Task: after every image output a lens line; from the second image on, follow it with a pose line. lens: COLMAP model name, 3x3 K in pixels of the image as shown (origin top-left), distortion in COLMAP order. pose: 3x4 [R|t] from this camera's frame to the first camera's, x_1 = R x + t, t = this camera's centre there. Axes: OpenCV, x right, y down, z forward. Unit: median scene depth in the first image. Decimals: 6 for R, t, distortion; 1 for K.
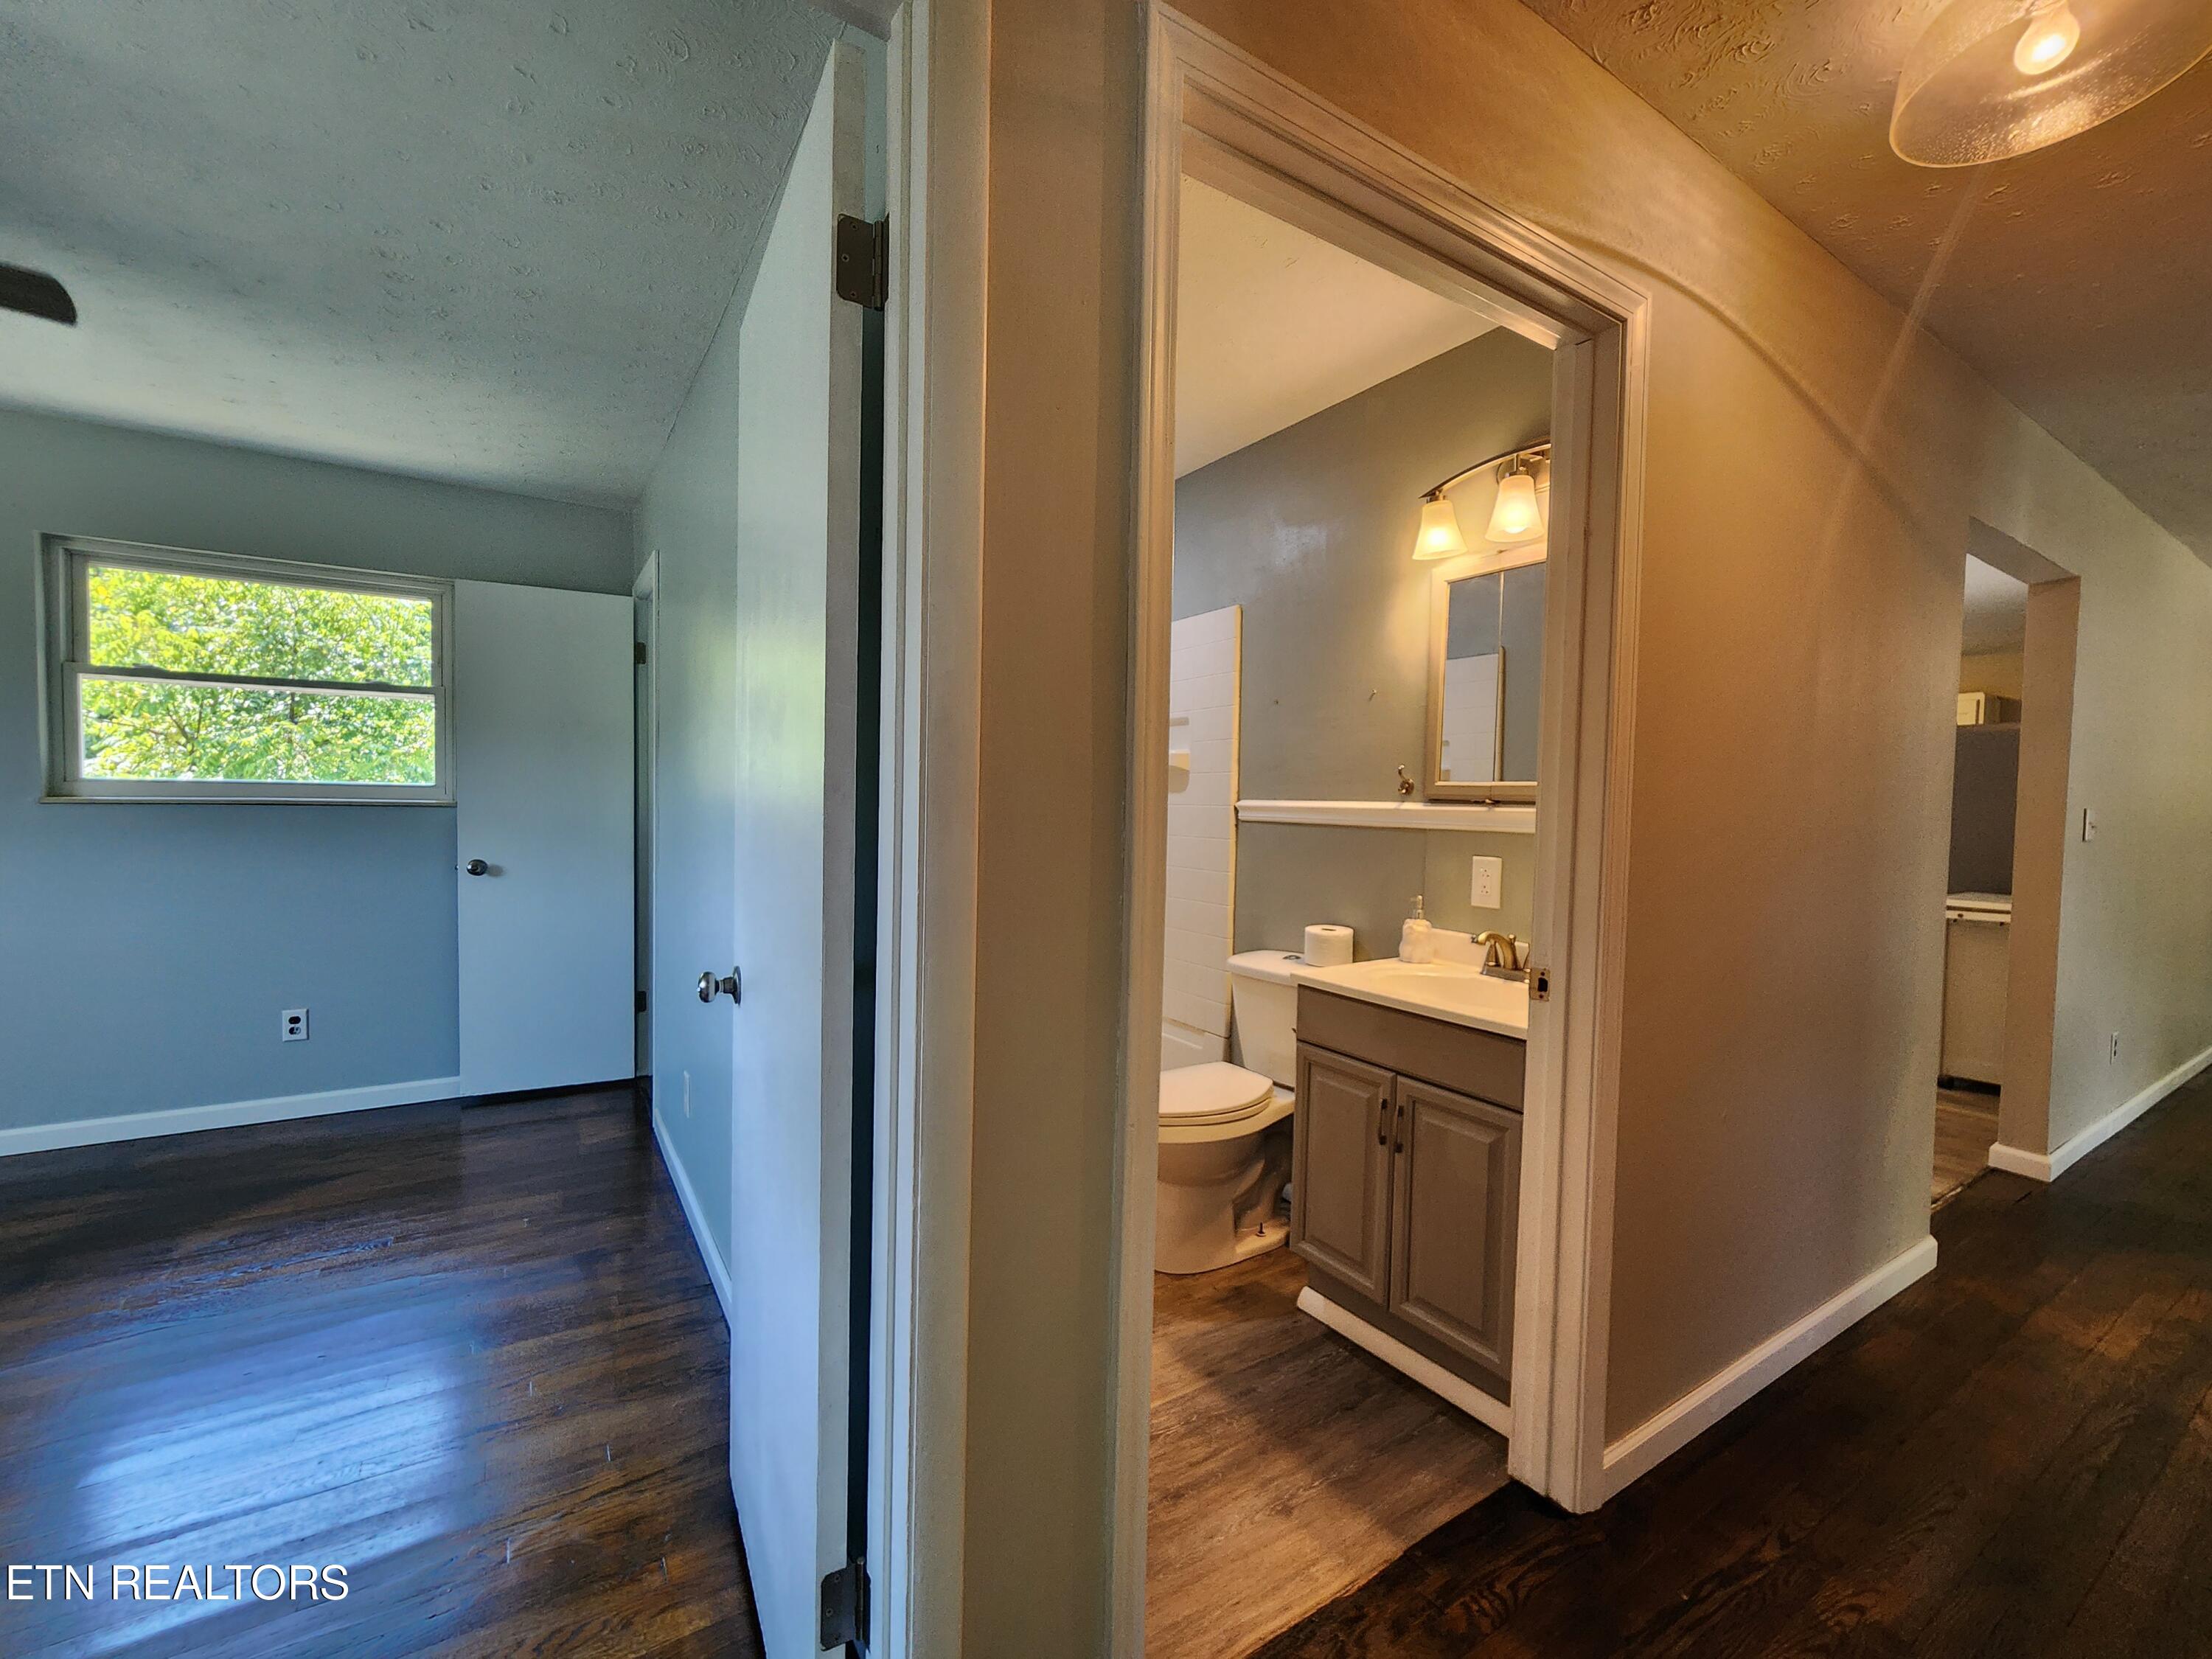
lens RADIAL K [[906.8, 0, 1114.8], [0, 906.8, 836.1], [0, 0, 1]] dist [0.000221, 0.000583]
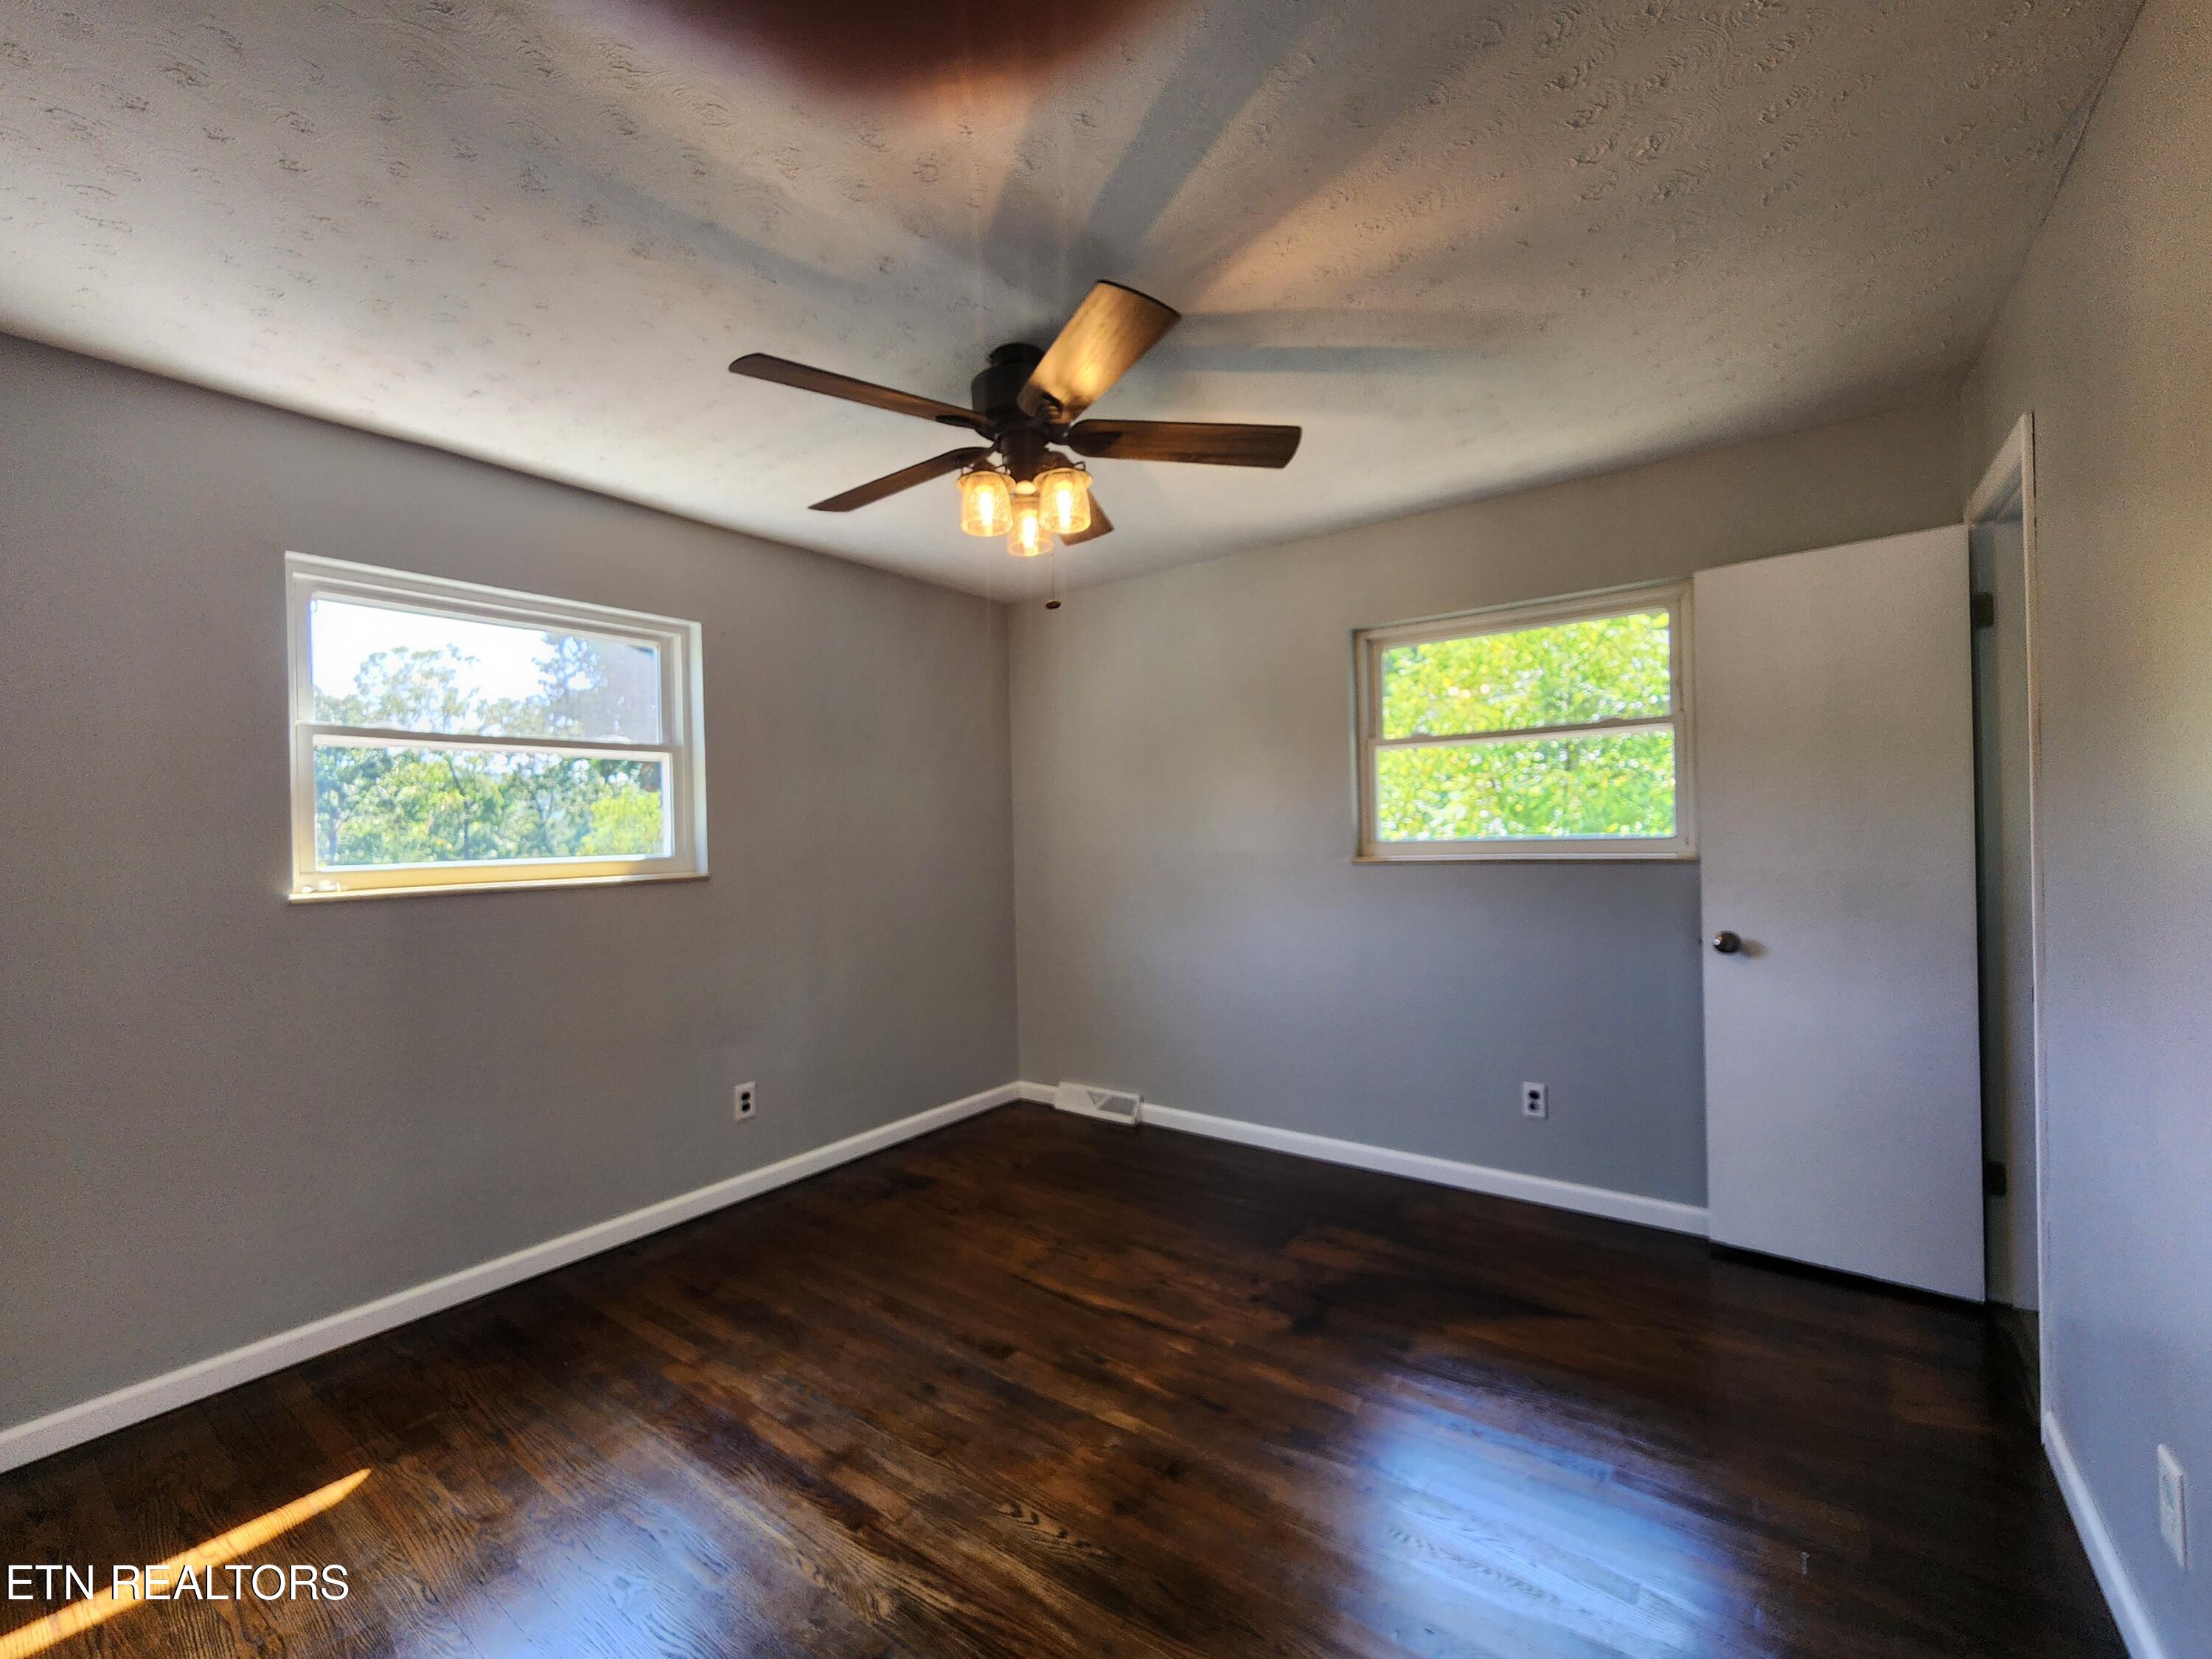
lens RADIAL K [[906.8, 0, 1114.8], [0, 906.8, 836.1], [0, 0, 1]] dist [0.000221, 0.000583]
pose [[0.348815, -0.020788, -0.936961, -0.172219], [-0.008291, 0.999646, -0.025266, -0.032267], [0.937155, 0.016582, 0.348520, 0.258797]]
